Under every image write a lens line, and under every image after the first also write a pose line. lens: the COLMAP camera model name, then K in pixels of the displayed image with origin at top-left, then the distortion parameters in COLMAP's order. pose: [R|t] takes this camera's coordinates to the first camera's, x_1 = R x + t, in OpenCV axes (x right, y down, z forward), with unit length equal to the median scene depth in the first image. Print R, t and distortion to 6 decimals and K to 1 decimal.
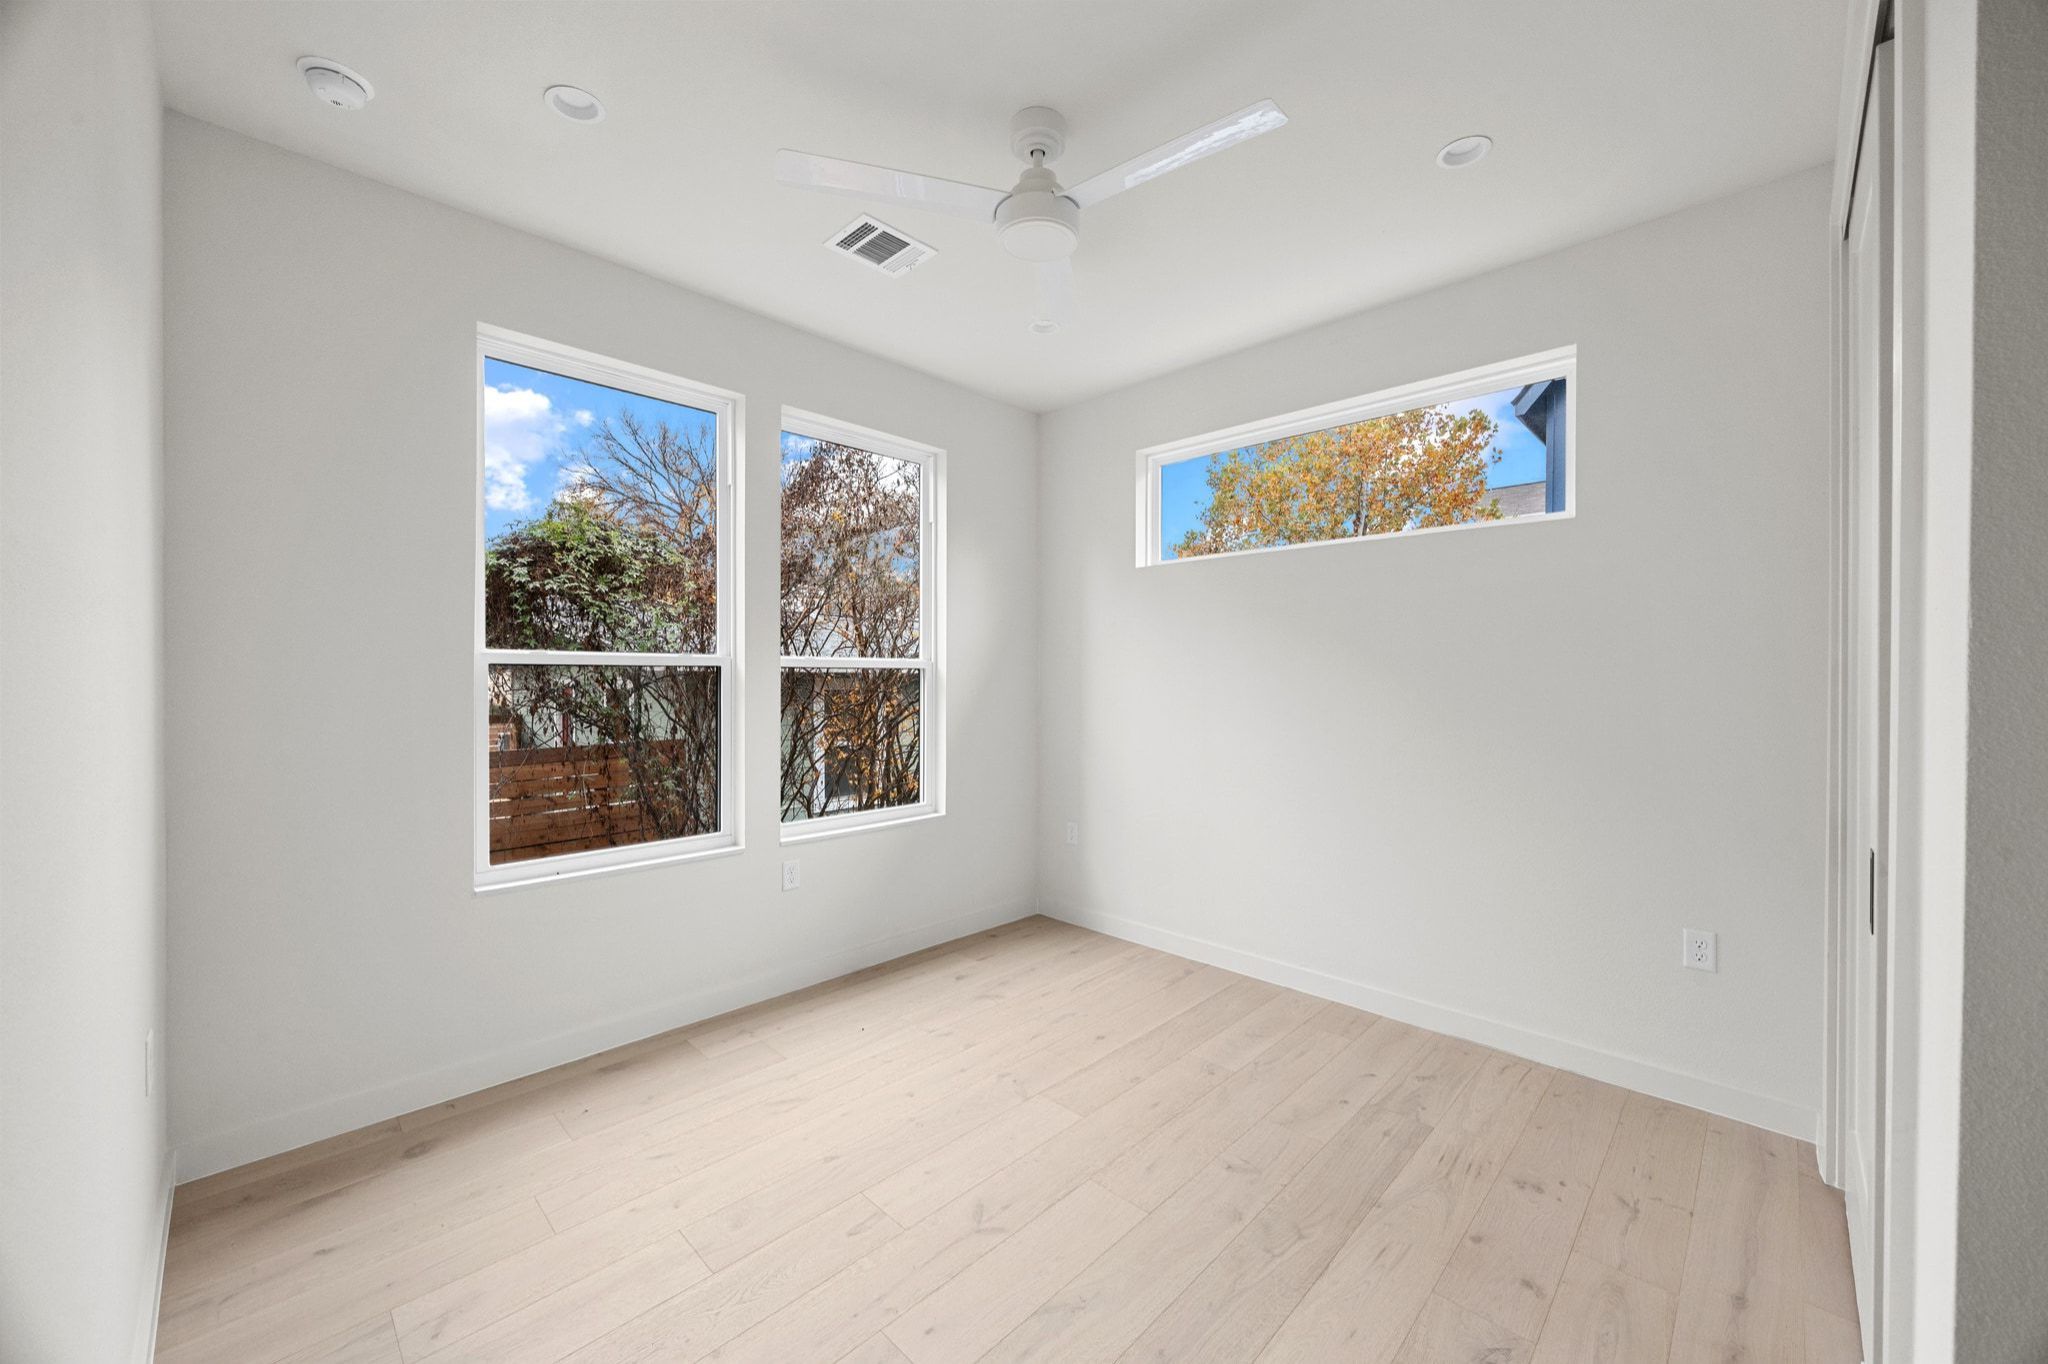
lens RADIAL K [[770.4, 0, 1032.9], [0, 770.4, 679.3], [0, 0, 1]] dist [-0.001241, 0.000006]
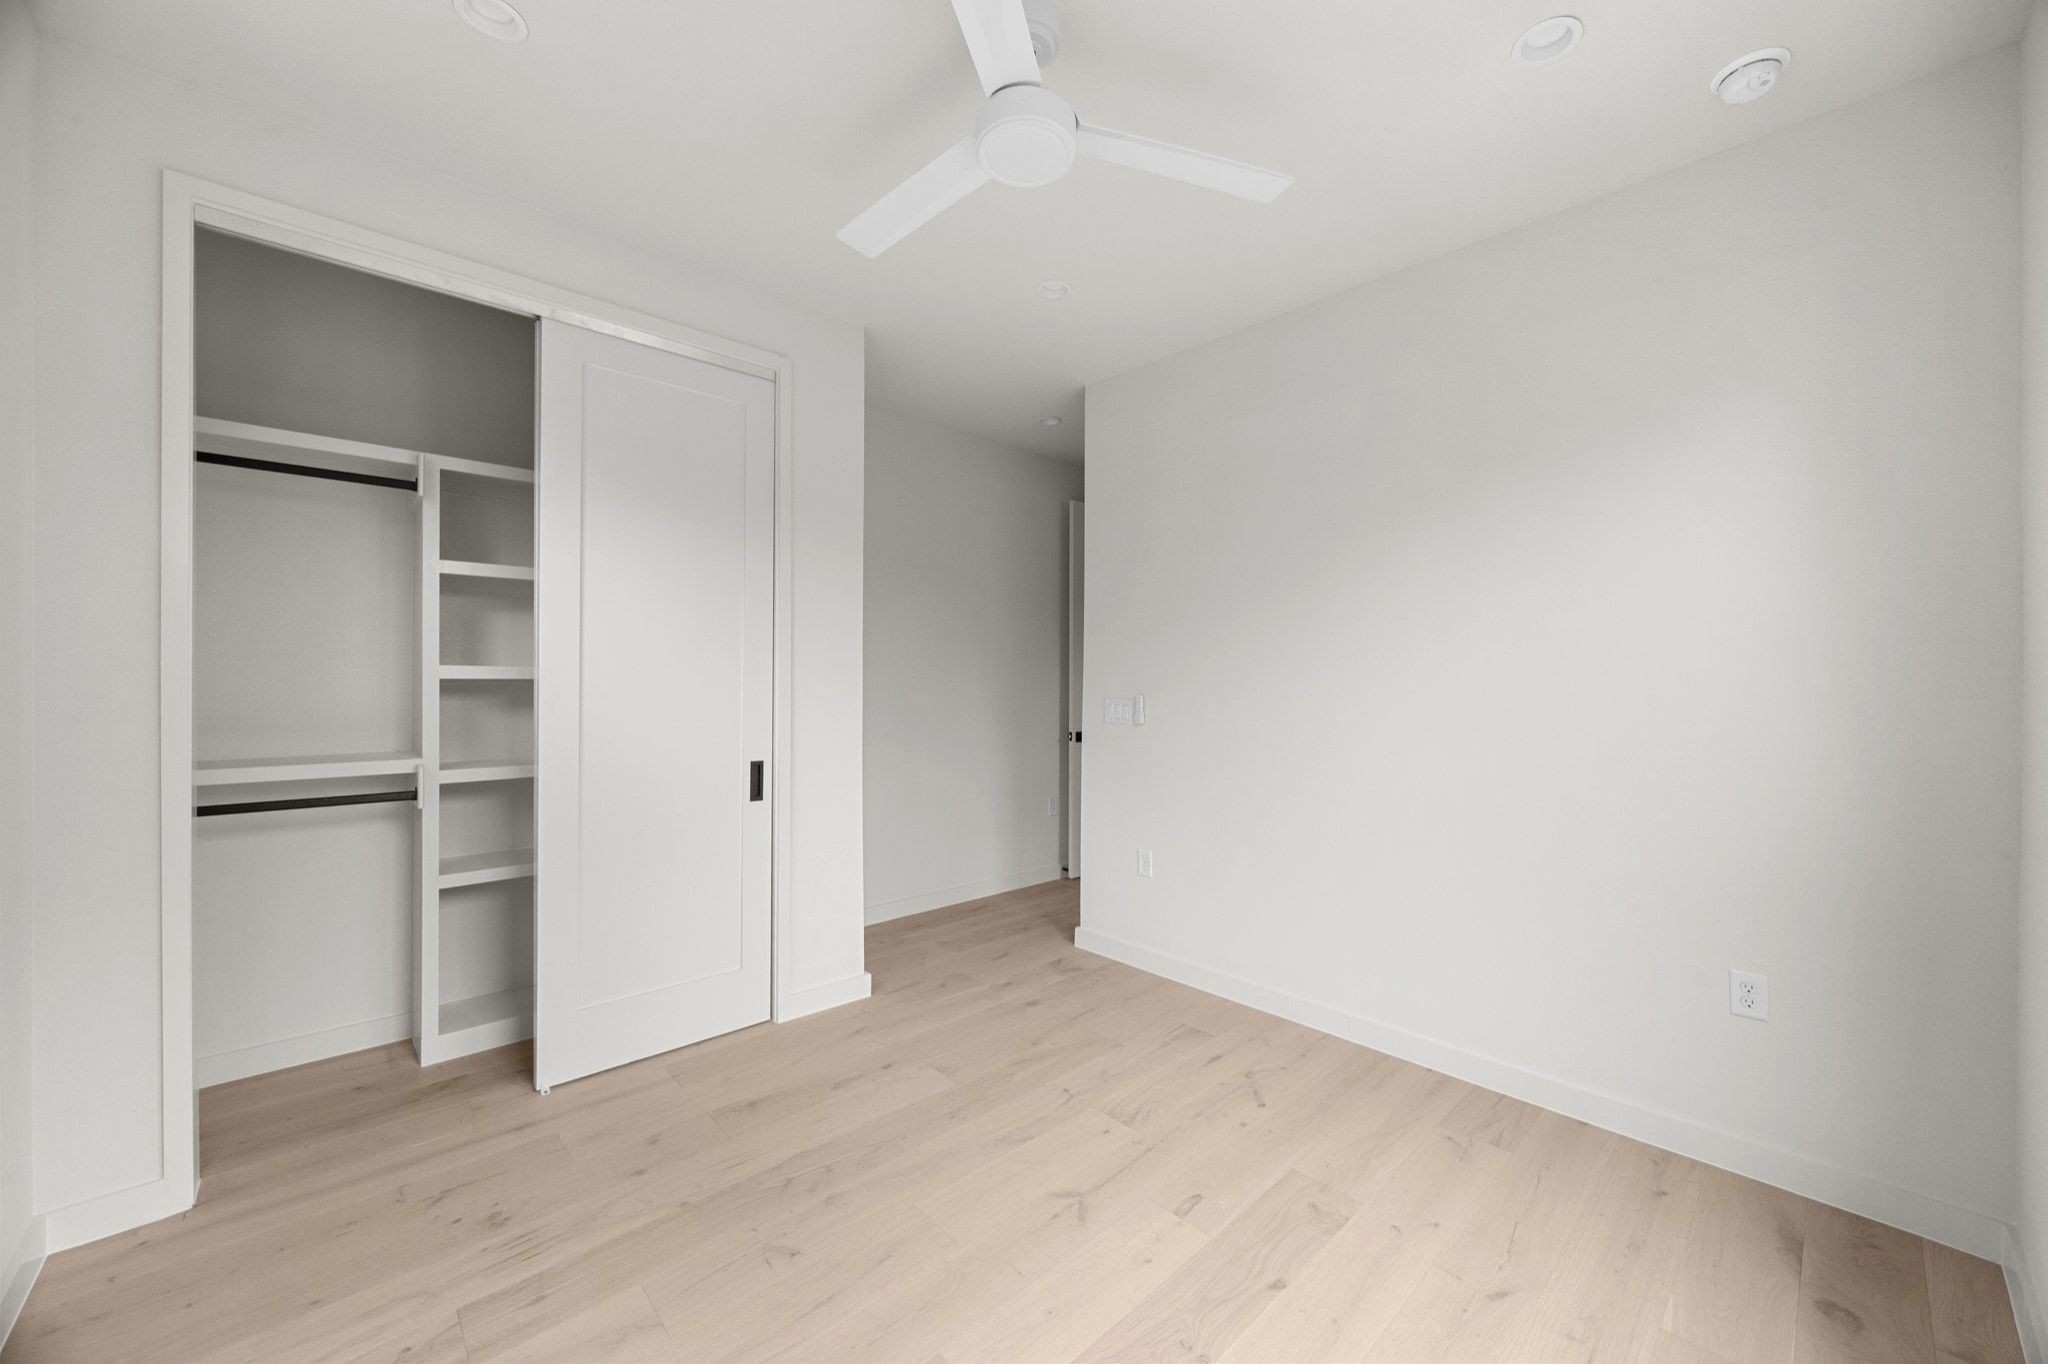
lens RADIAL K [[770.4, 0, 1032.9], [0, 770.4, 679.3], [0, 0, 1]] dist [-0.001241, 0.000006]
pose [[-0.998814, -0.006934, 0.048194, -0.047042], [-0.006445, 0.999926, 0.010287, -0.012326], [-0.048261, 0.009964, -0.998785, 1.909510]]
